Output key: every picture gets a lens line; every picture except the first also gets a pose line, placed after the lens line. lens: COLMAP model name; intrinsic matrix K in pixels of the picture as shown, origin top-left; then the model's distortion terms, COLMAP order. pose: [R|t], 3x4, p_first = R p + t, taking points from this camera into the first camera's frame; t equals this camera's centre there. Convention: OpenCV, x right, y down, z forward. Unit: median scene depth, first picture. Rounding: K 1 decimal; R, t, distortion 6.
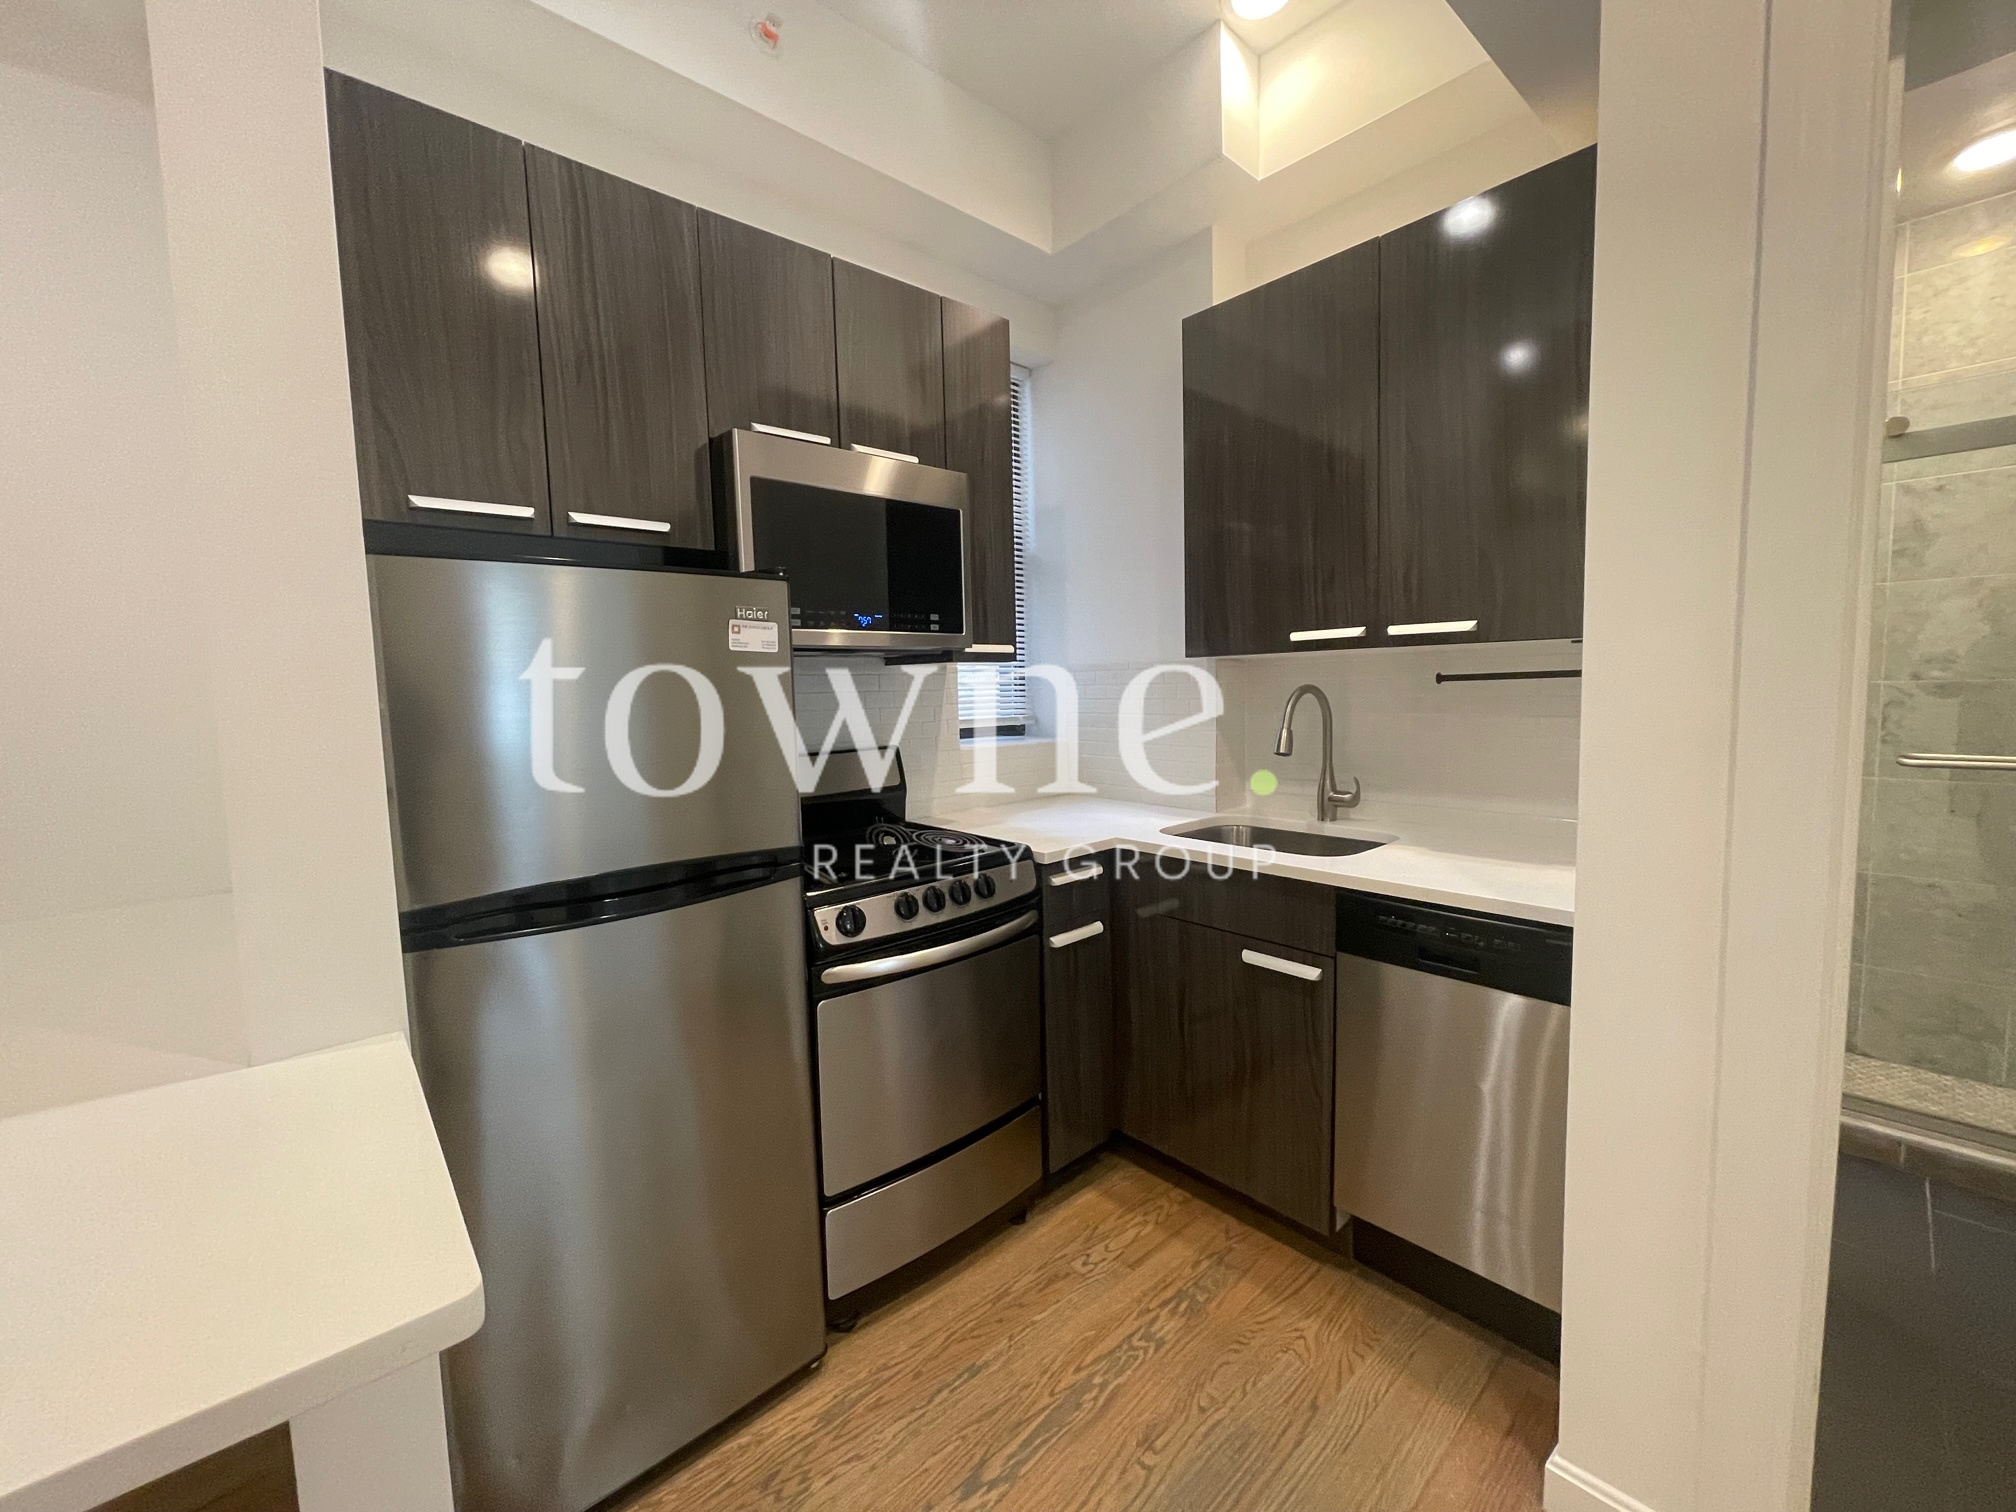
lens RADIAL K [[803.1, 0, 1015.3], [0, 803.1, 753.7], [0, 0, 1]] dist [-0.001373, -0.000359]
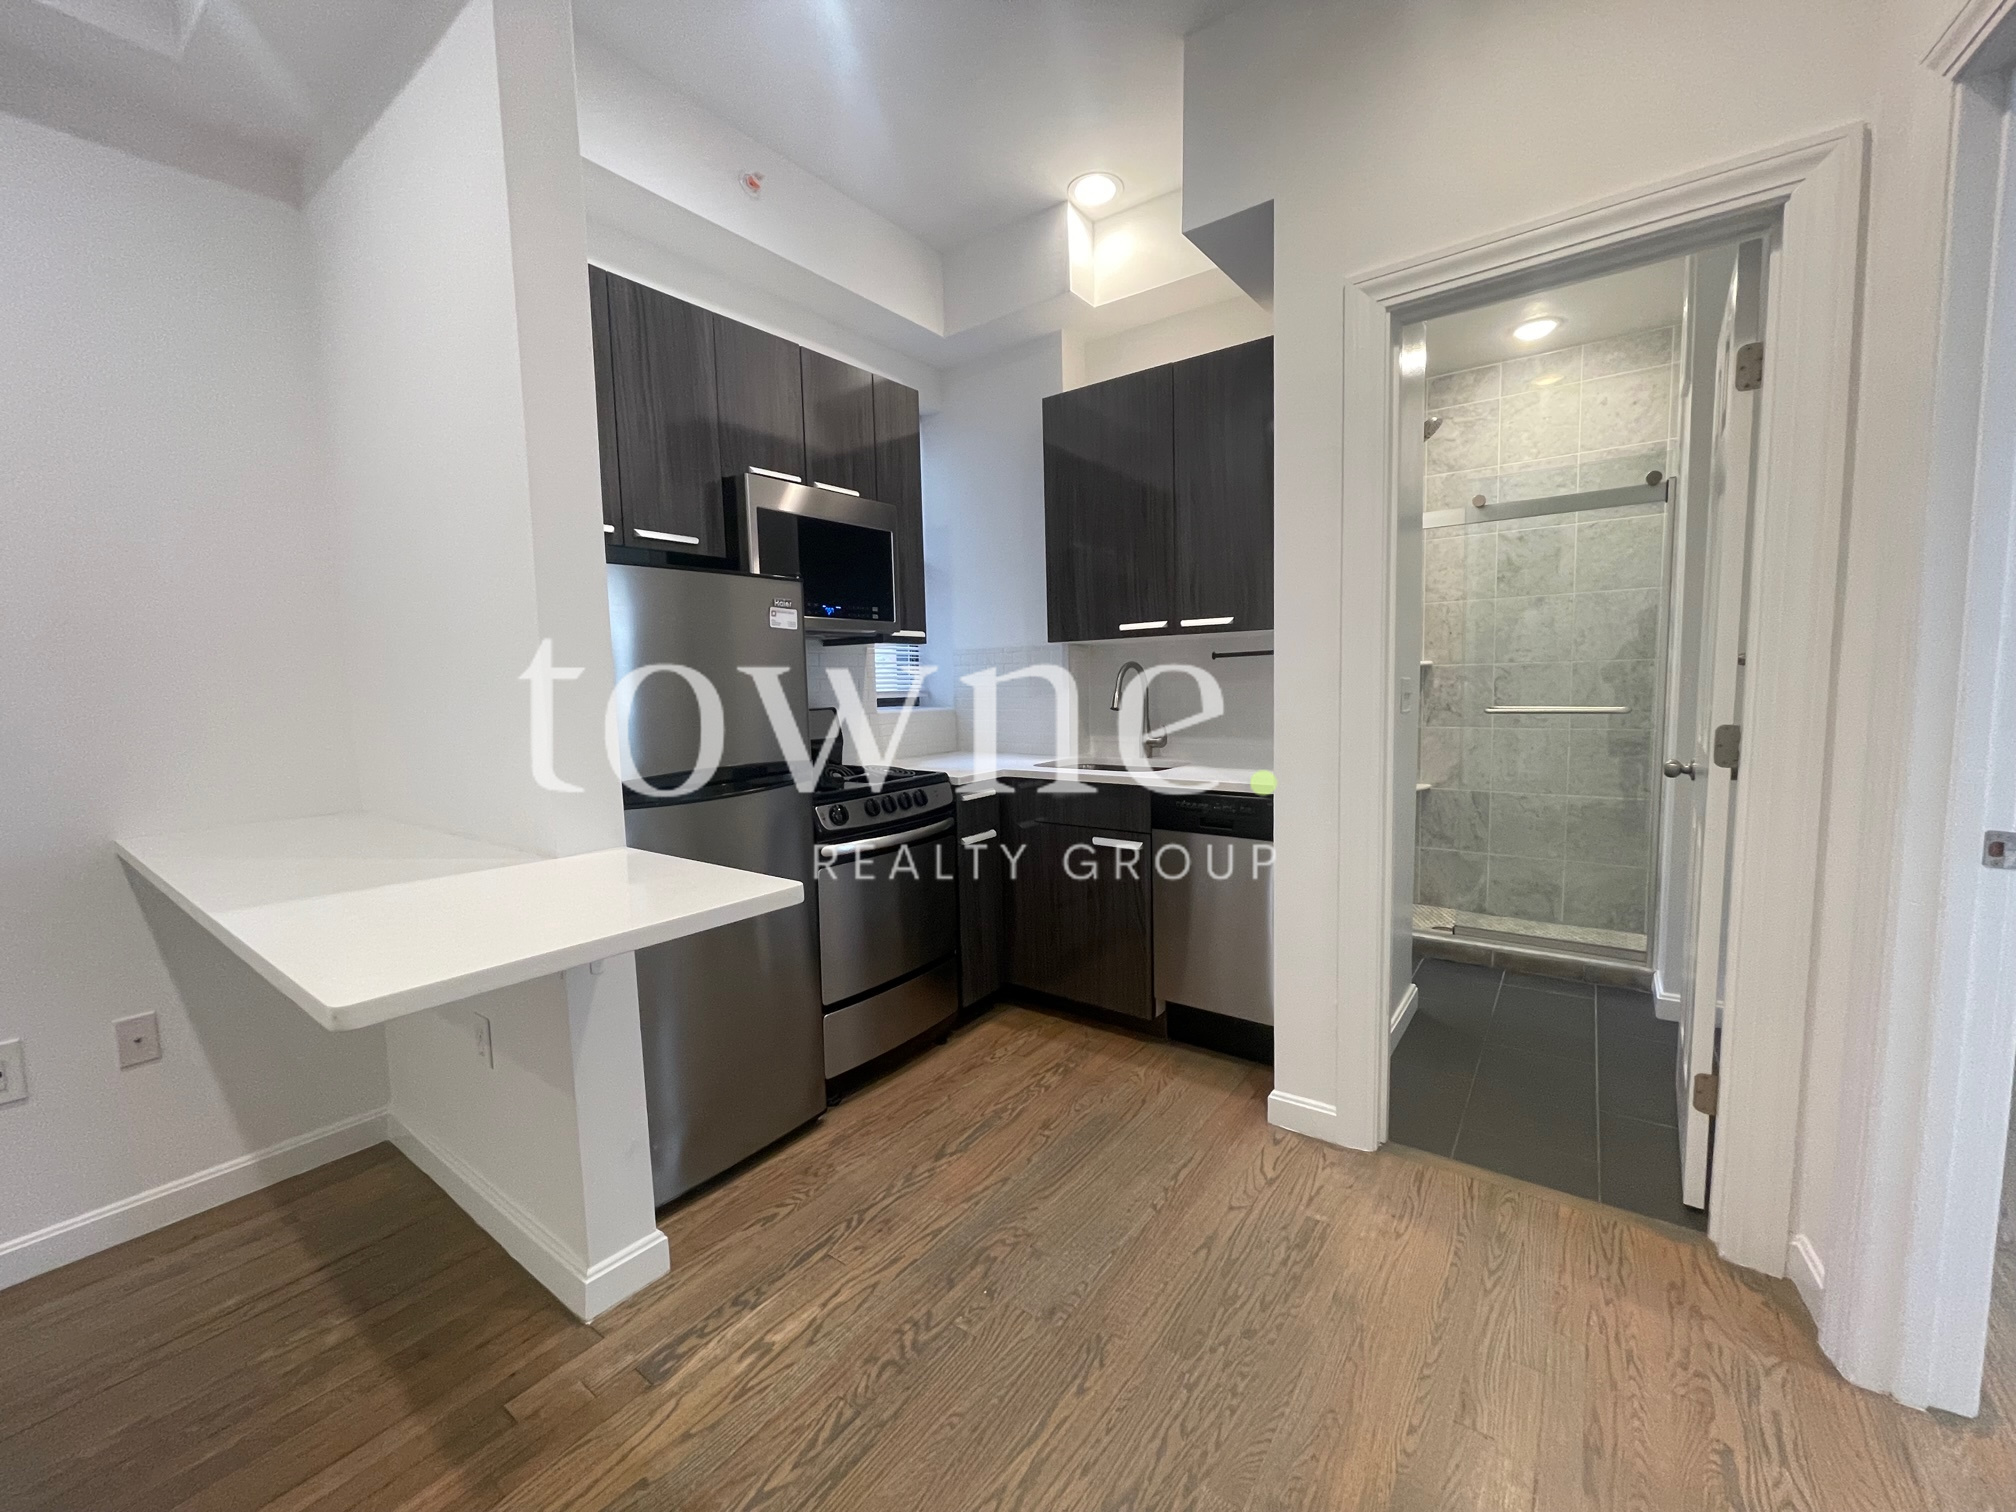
lens RADIAL K [[803.1, 0, 1015.3], [0, 803.1, 753.7], [0, 0, 1]] dist [-0.001373, -0.000359]
pose [[0.979395, -0.017627, 0.201183, -0.152122], [0.017386, 0.999844, 0.002968, 0.081796], [-0.201204, 0.000590, 0.979549, -0.417966]]
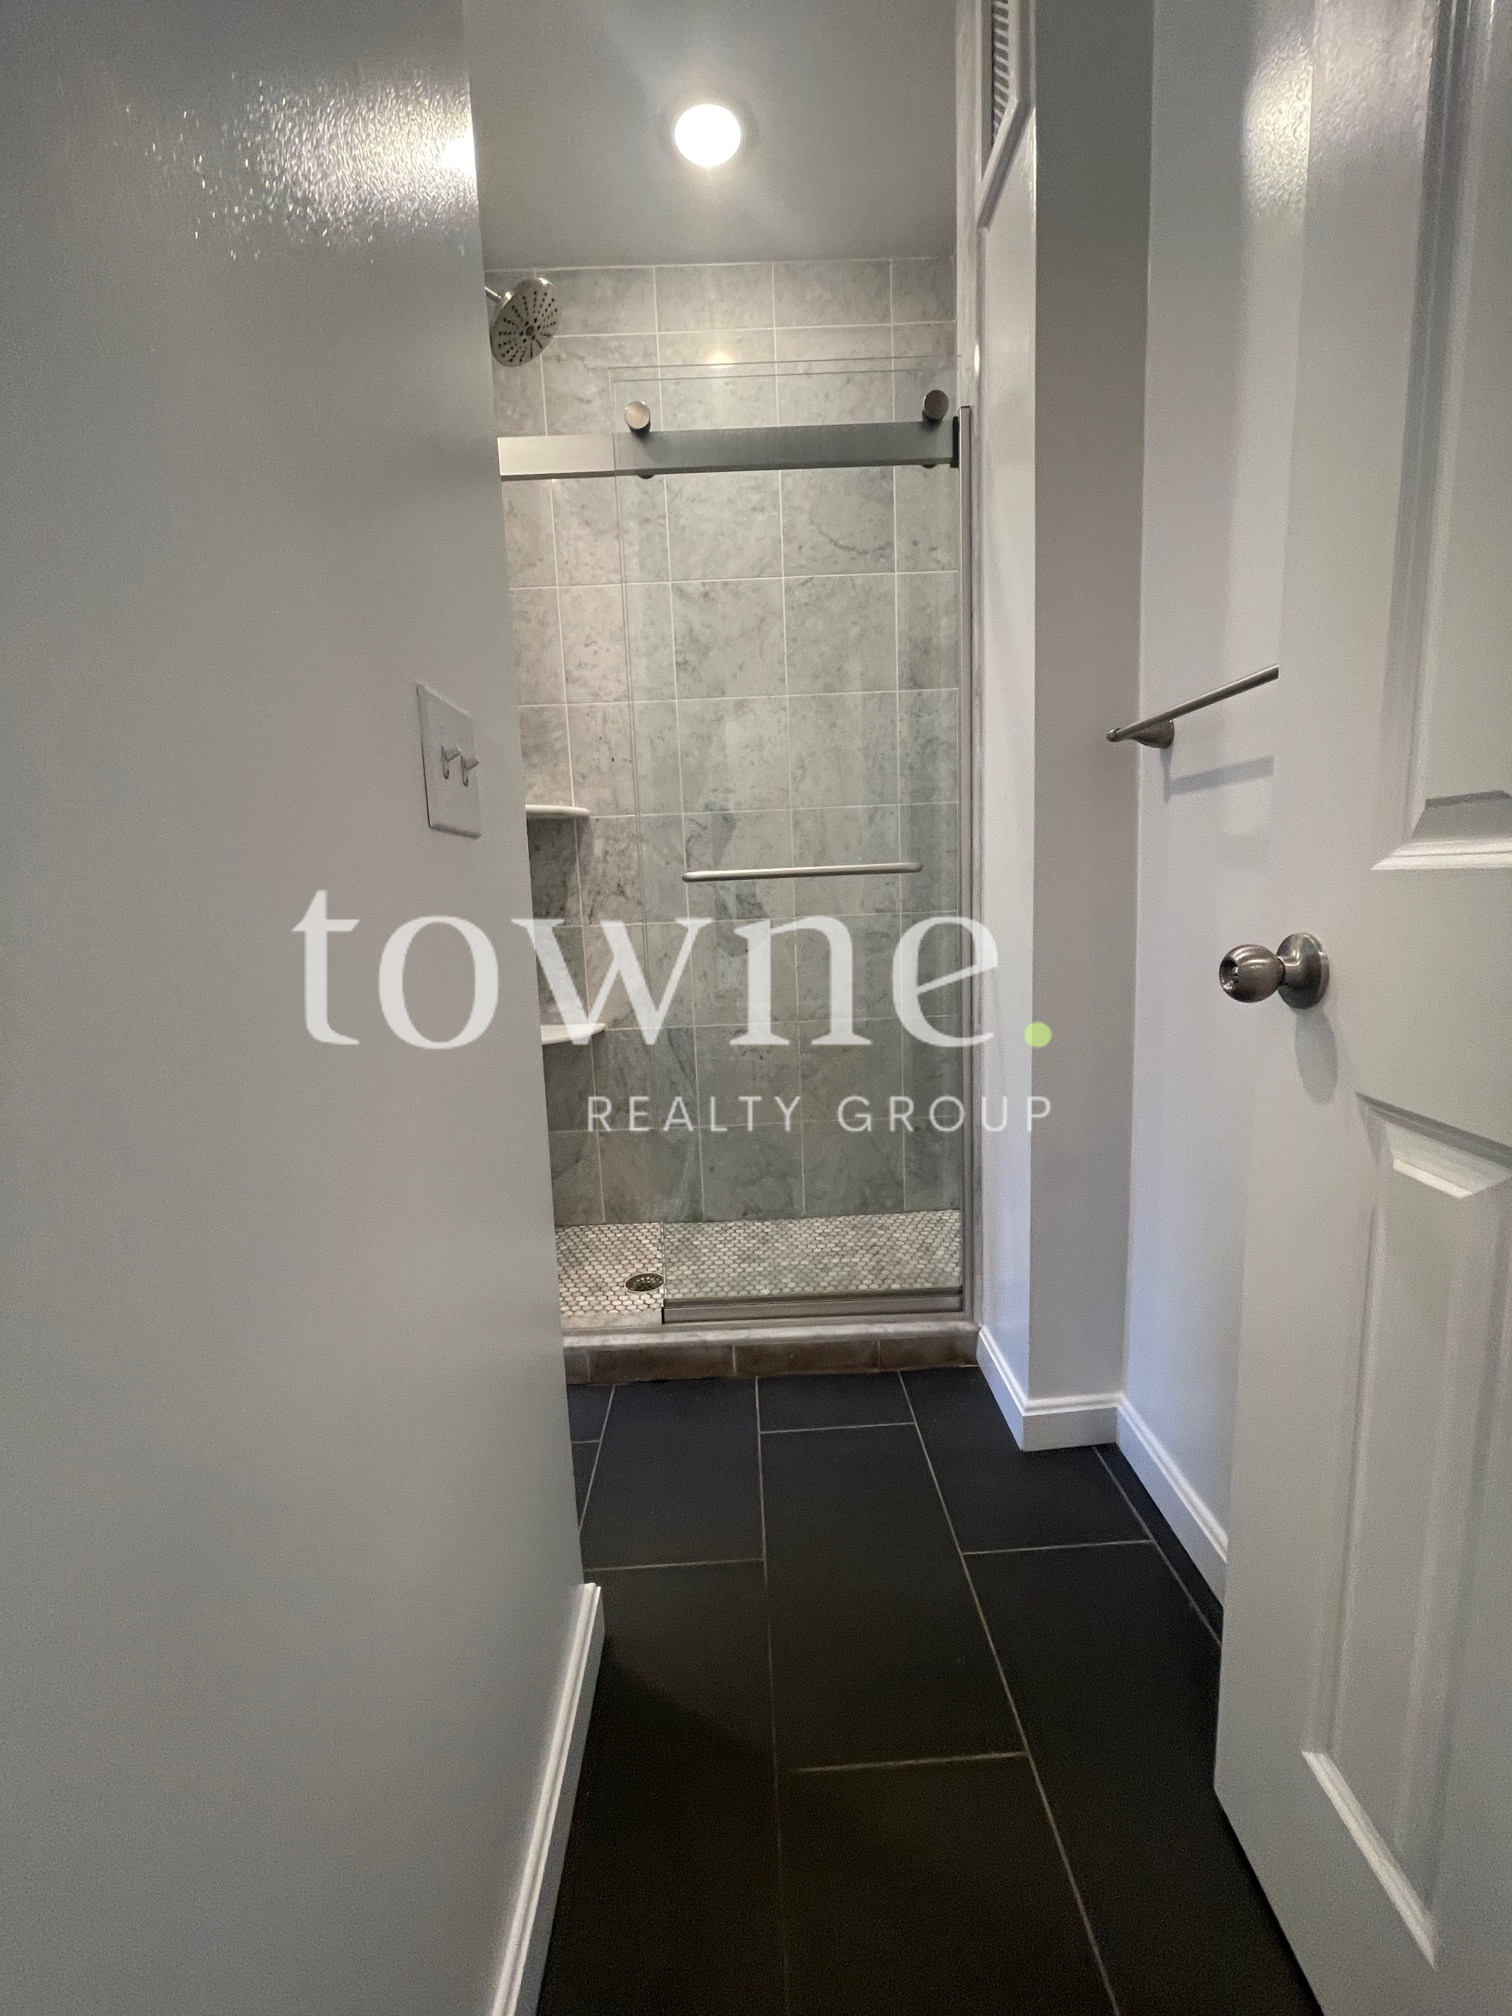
lens RADIAL K [[803.1, 0, 760.8], [0, 803.1, 1001.8], [0, 0, 1]] dist [-0.001373, -0.000359]
pose [[0.653161, -0.107679, 0.749524, 0.614404], [0.086210, 0.993976, 0.067672, 0.092903], [-0.752295, 0.020416, 0.658510, 0.481893]]
